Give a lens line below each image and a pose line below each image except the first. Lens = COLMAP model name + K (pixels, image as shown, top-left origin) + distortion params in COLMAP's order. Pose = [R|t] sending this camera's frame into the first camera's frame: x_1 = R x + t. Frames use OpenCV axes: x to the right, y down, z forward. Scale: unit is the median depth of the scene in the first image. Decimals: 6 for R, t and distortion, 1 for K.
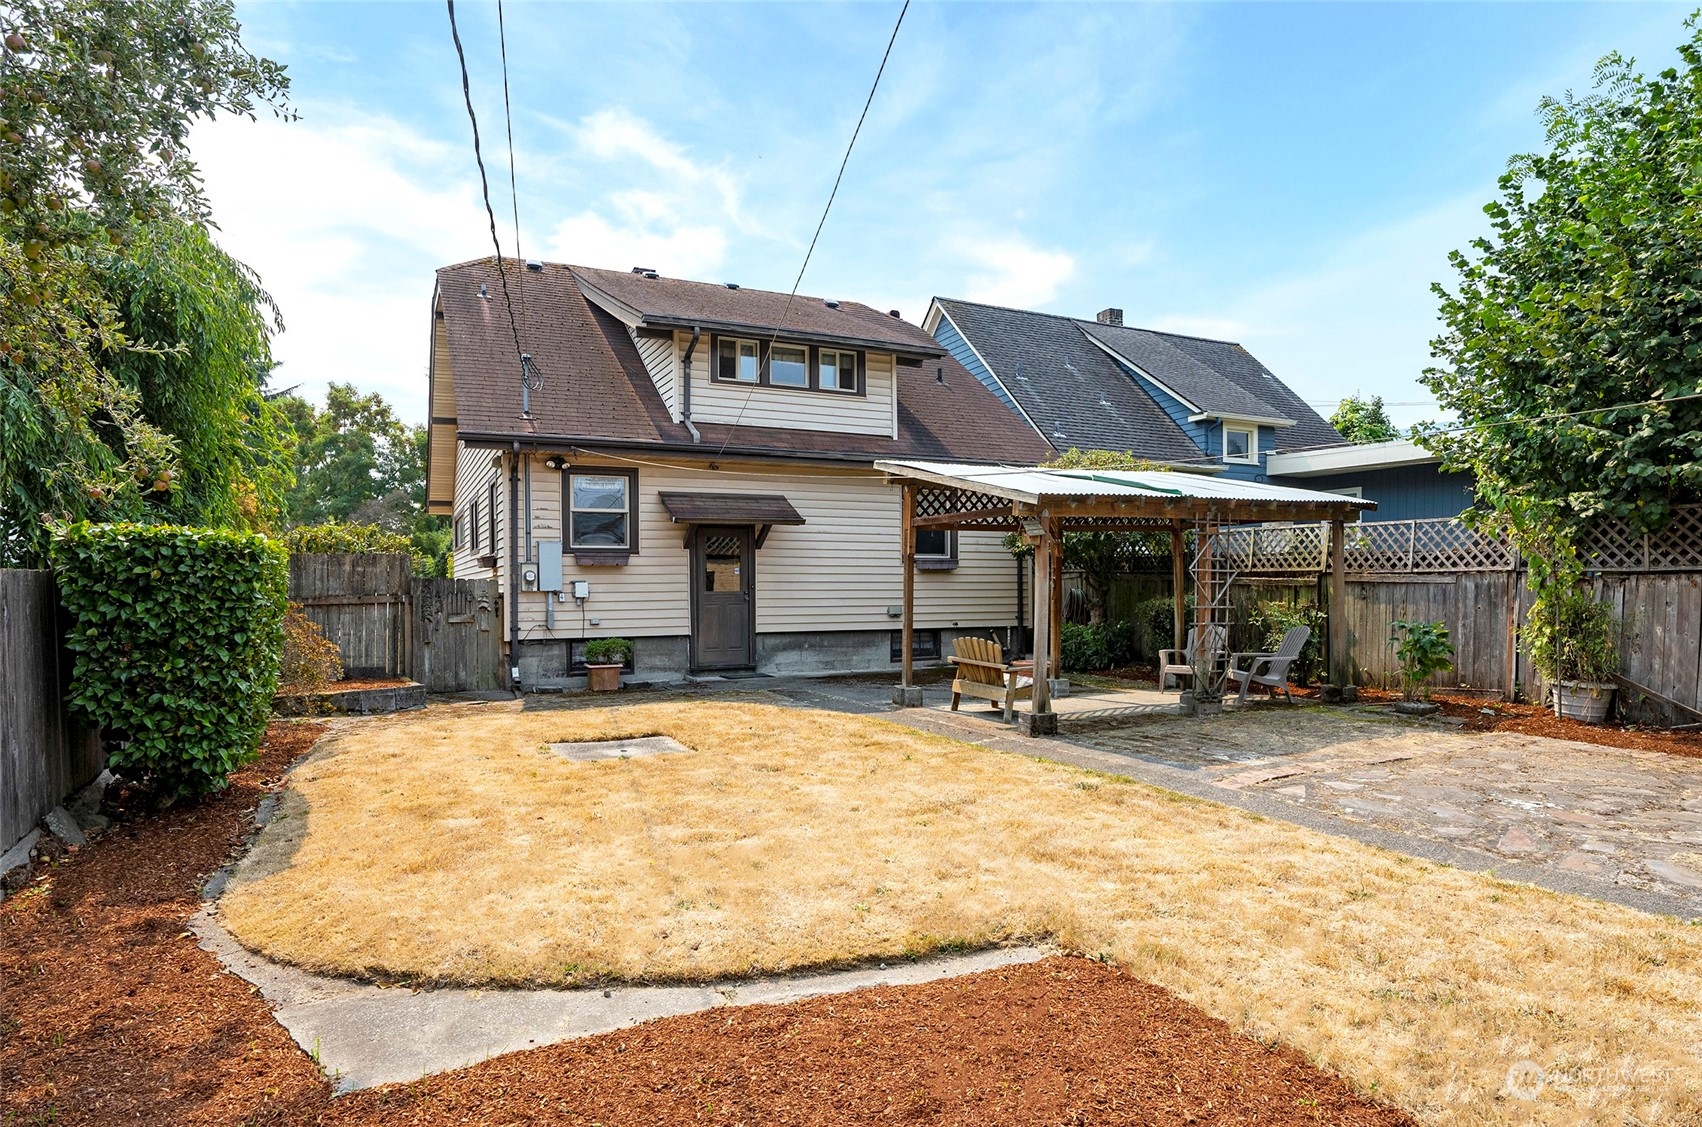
lens RADIAL K [[819.4, 0, 877.9], [0, 819.4, 574.8], [0, 0, 1]] dist [-0.026458, 0.000216]
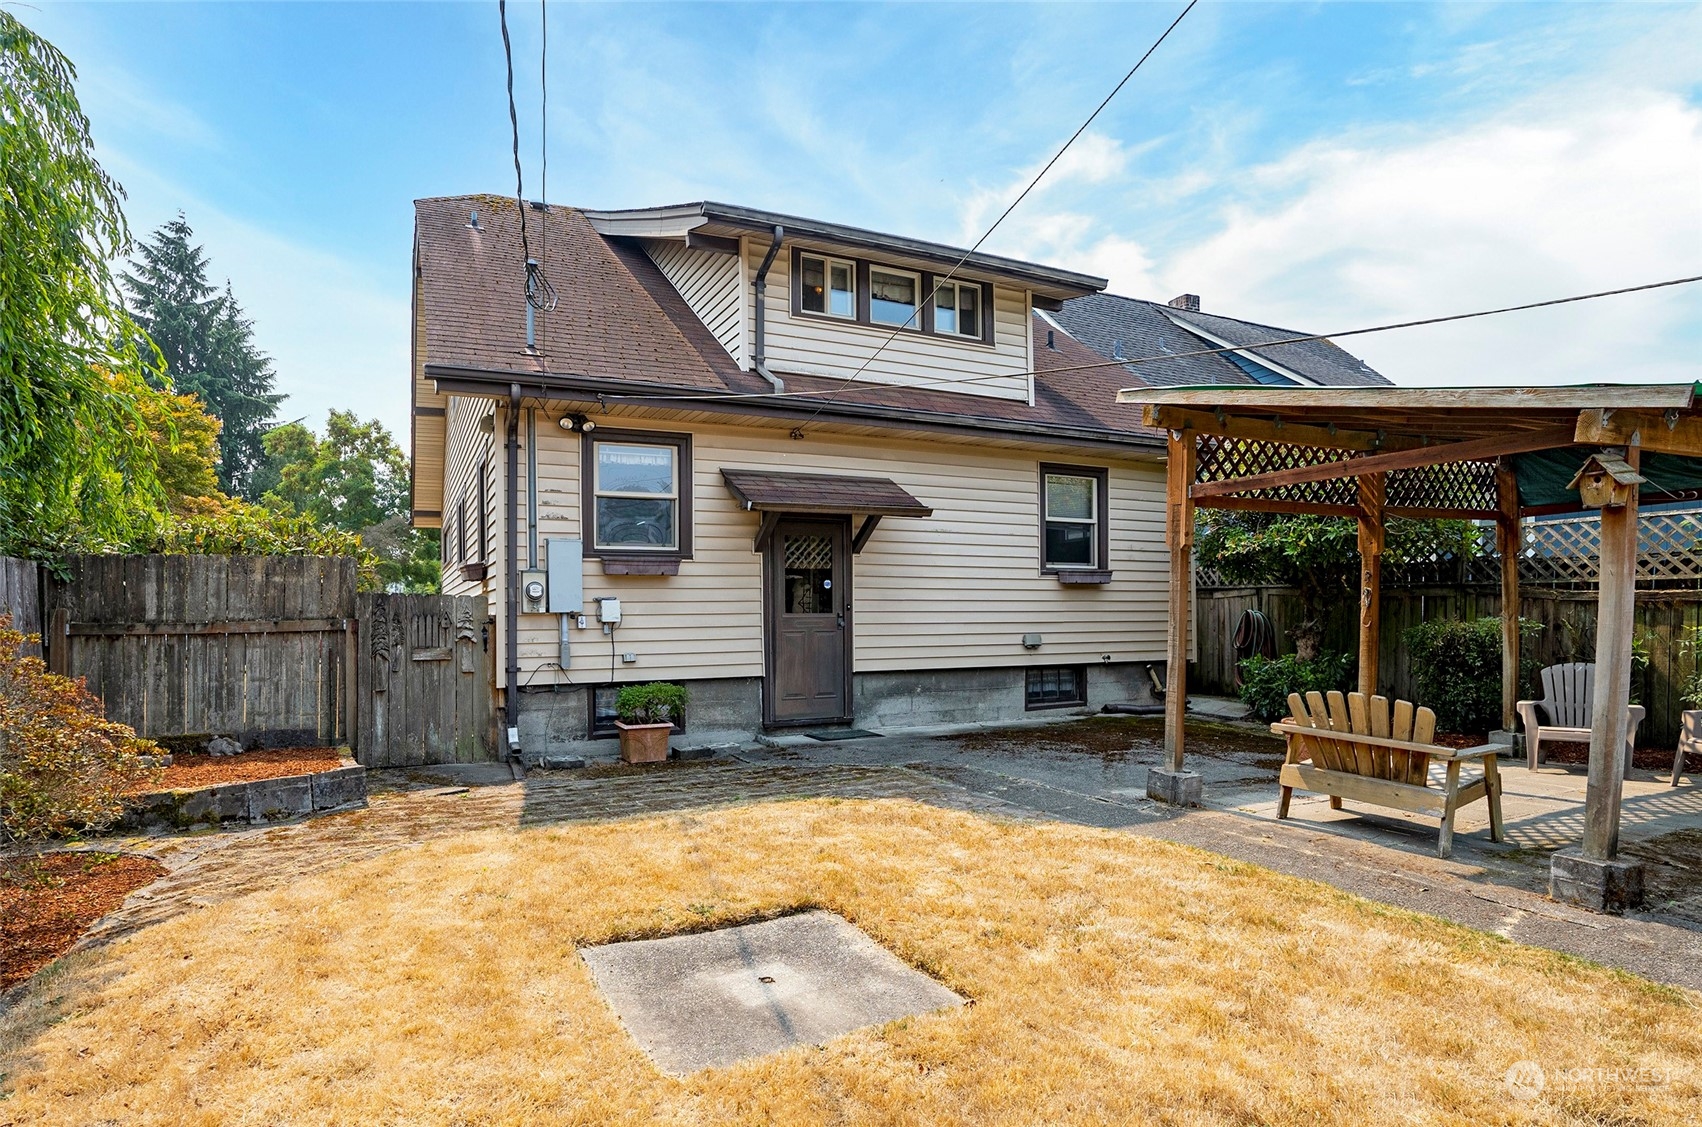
lens RADIAL K [[811.5, 0, 859.0], [0, 811.5, 590.7], [0, 0, 1]] dist [-0.034694, 0.008690]
pose [[0.999892, -0.002560, -0.014477, -0.141905], [0.002375, 0.999916, -0.012739, 0.010237], [0.014509, 0.012704, 0.999814, 0.320359]]
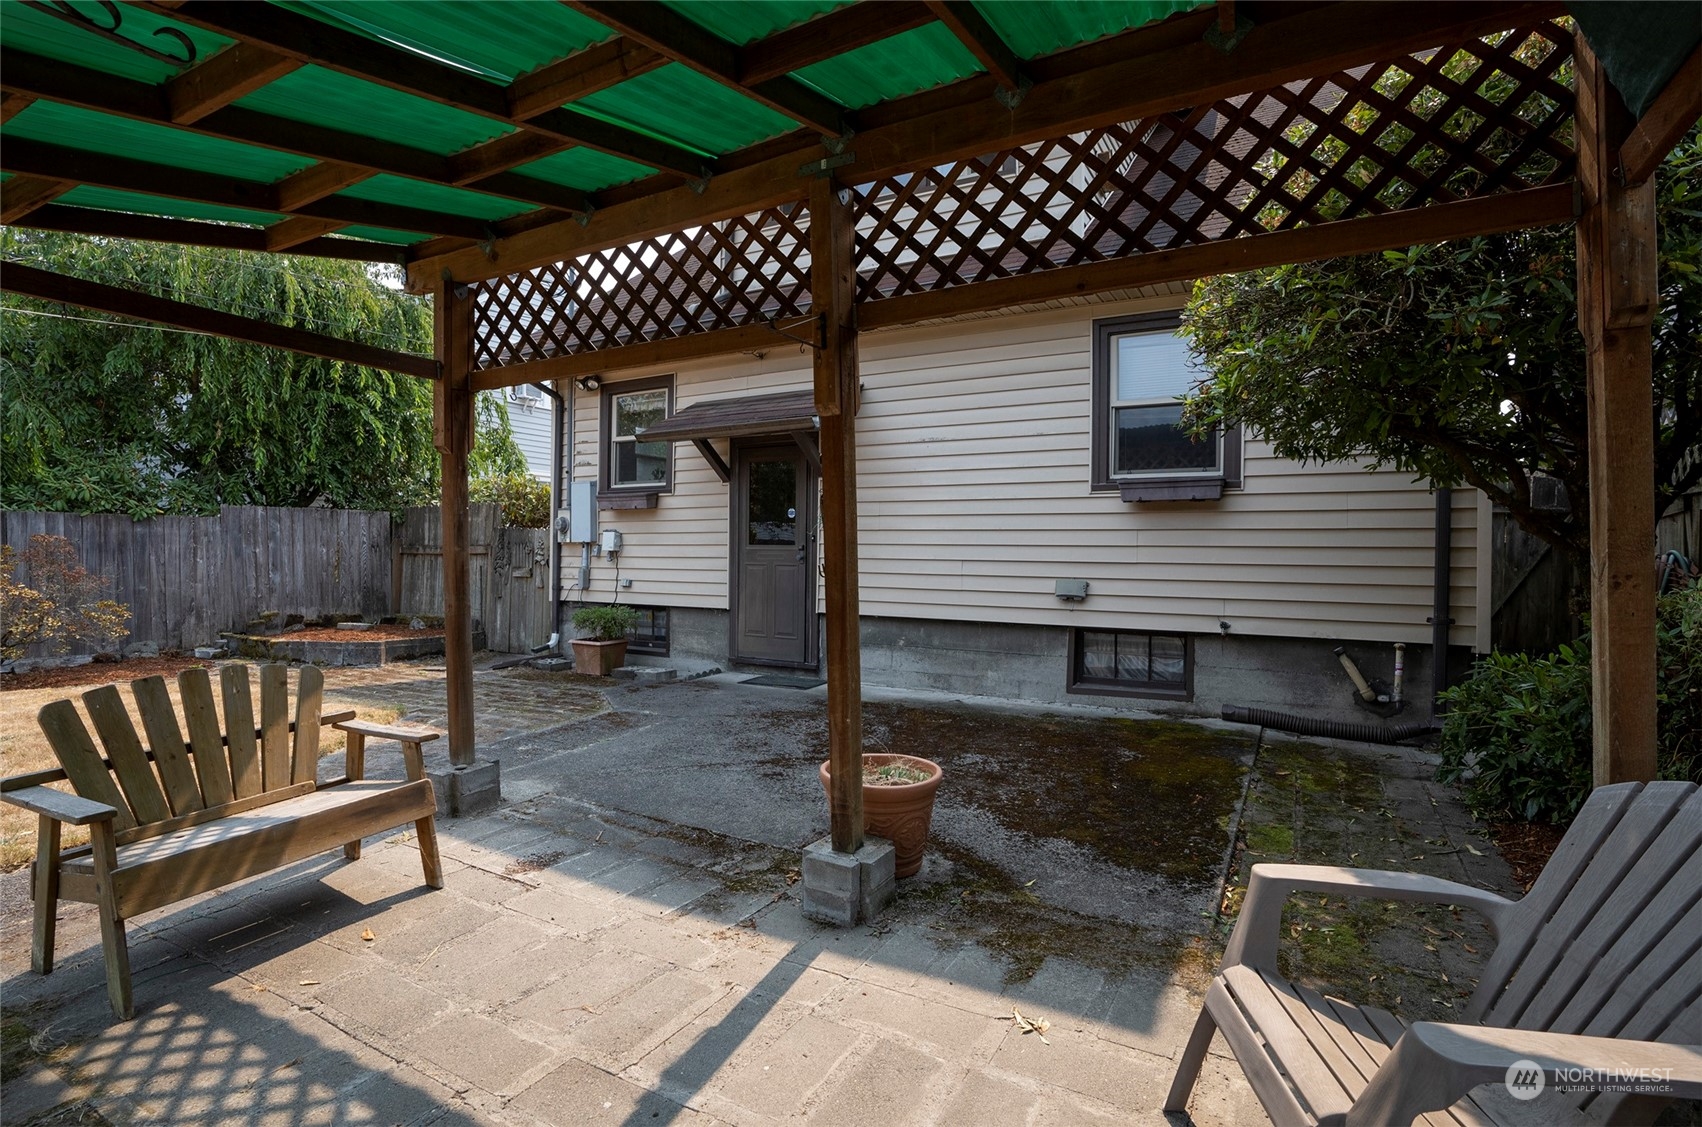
lens RADIAL K [[797.5, 0, 855.3], [0, 797.5, 538.2], [0, 0, 1]] dist [-0.035348, 0.007747]
pose [[0.598222, -0.002855, -0.801325, 0.373785], [0.002147, 0.999996, -0.001960, 0.016879], [0.801328, -0.000548, 0.598226, 0.708968]]
